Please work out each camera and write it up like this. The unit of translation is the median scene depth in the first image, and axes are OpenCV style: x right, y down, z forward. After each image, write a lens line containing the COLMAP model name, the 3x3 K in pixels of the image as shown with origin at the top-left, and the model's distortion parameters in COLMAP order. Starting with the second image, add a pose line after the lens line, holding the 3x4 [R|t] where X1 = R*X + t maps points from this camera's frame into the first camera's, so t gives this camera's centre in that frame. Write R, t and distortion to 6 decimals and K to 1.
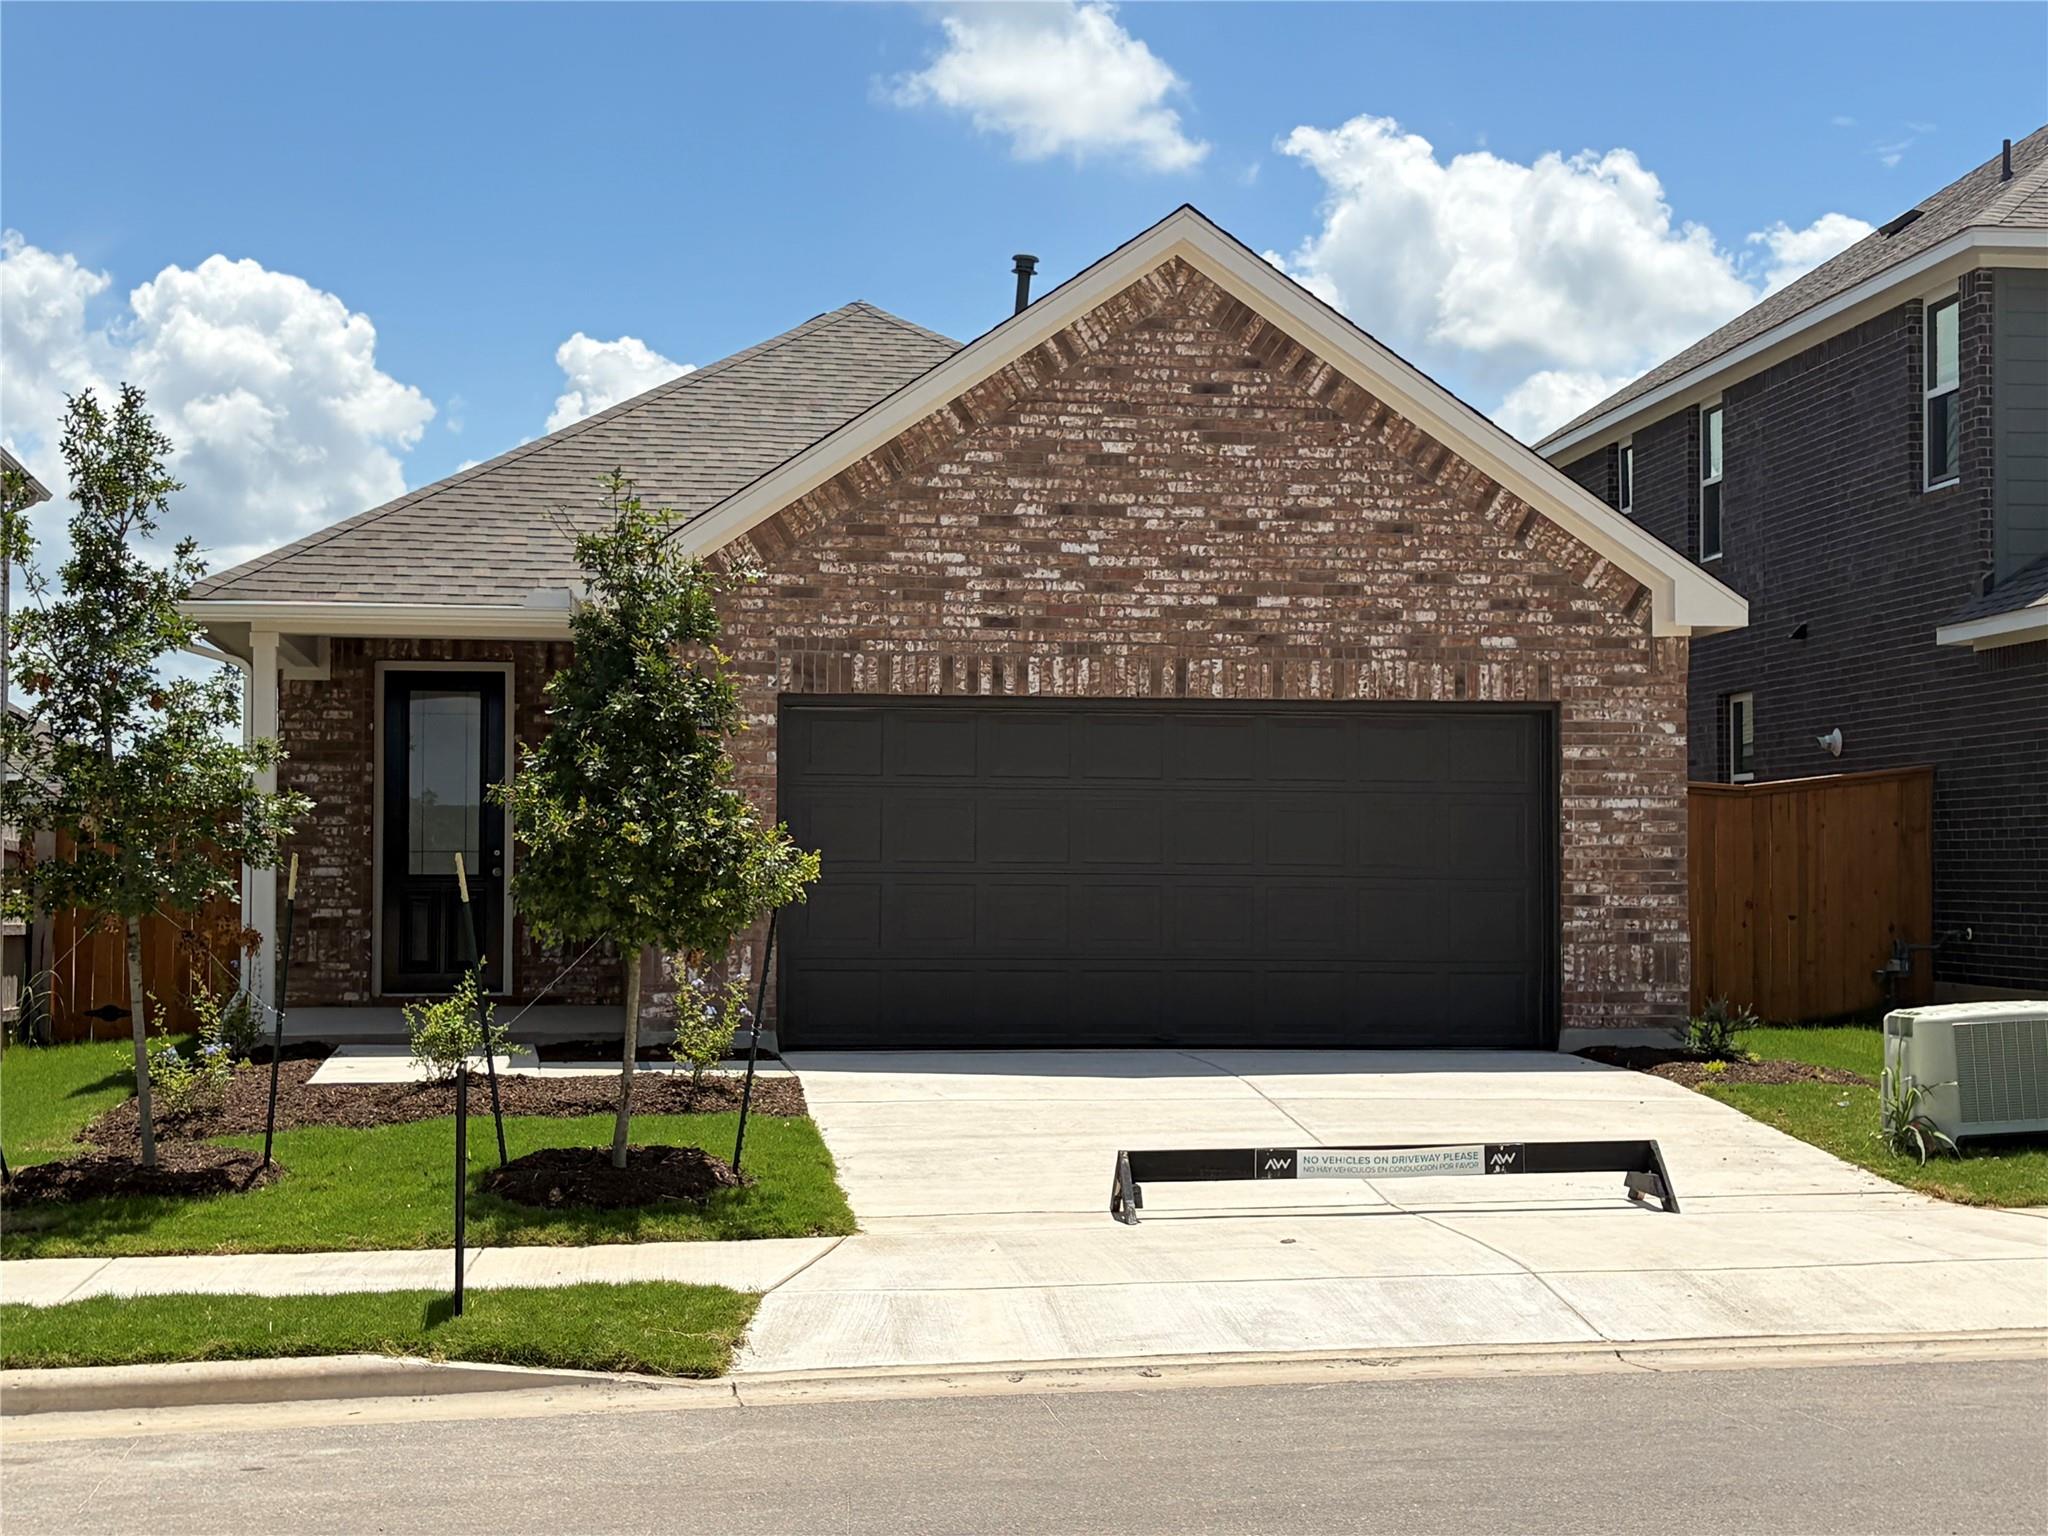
lens RADIAL K [[3172.0, 0, 1041.9], [0, 3172.0, 770.5], [0, 0, 1]] dist [0.087104, 0.000000]
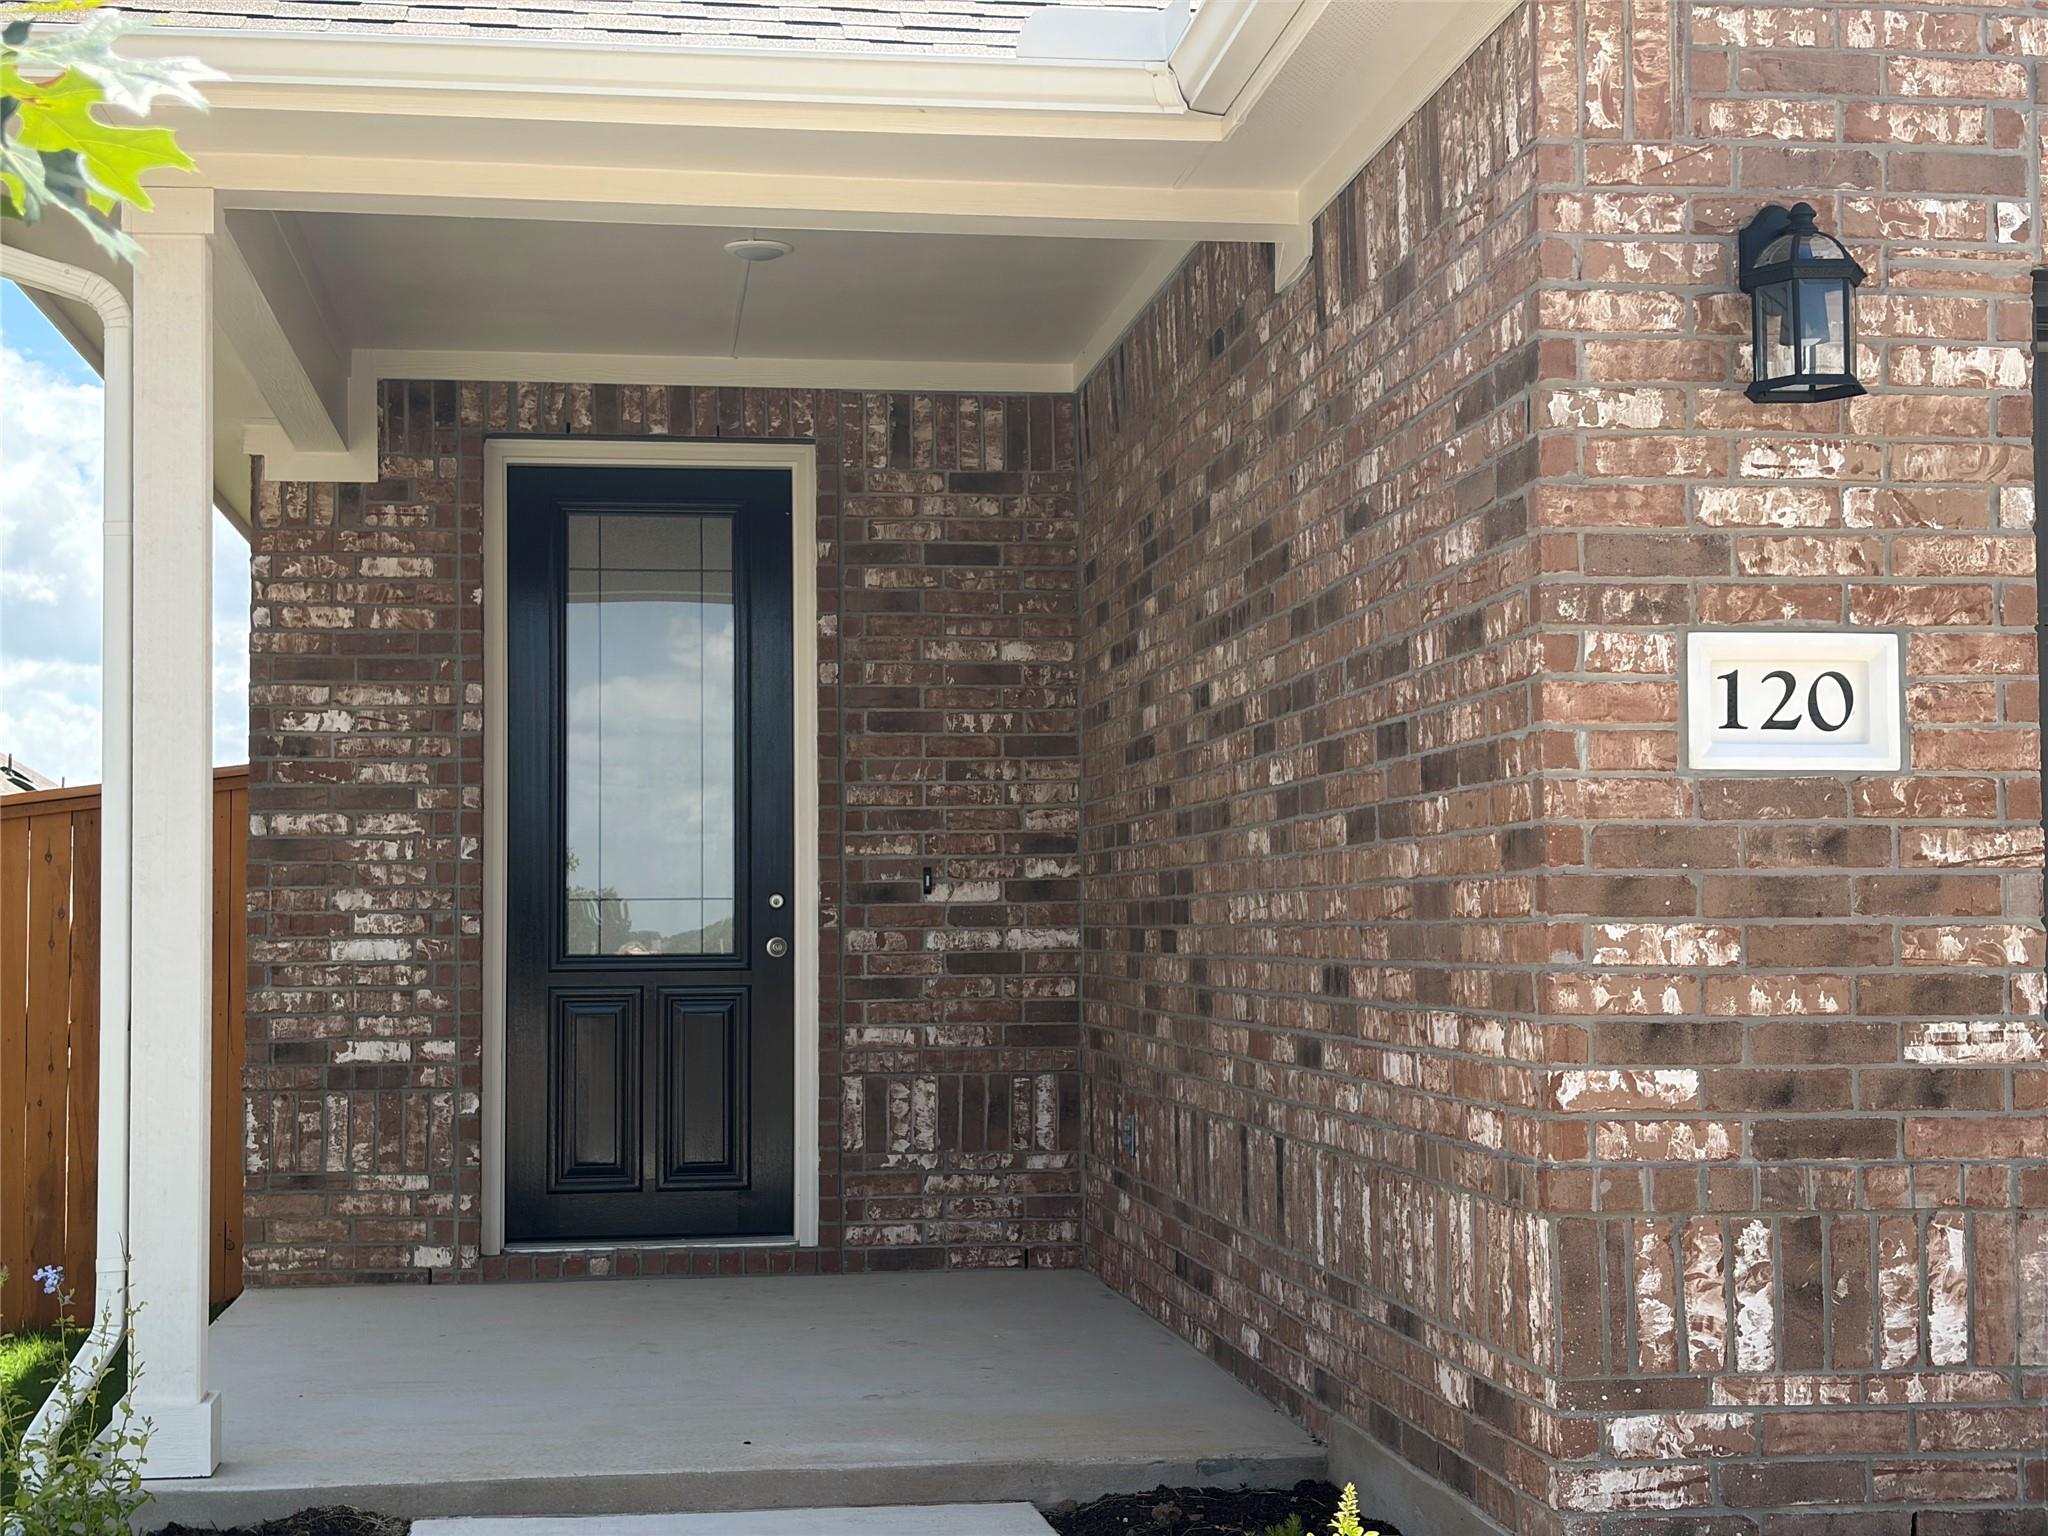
lens RADIAL K [[3172.0, 0, 1007.9], [0, 3172.0, 760.6], [0, 0, 1]] dist [0.087104, 0.000000]
pose [[0.999586, -0.010117, -0.026951, -0.157825], [0.009444, 0.999643, -0.024981, 0.022068], [0.027194, 0.024716, 0.999325, 0.711448]]
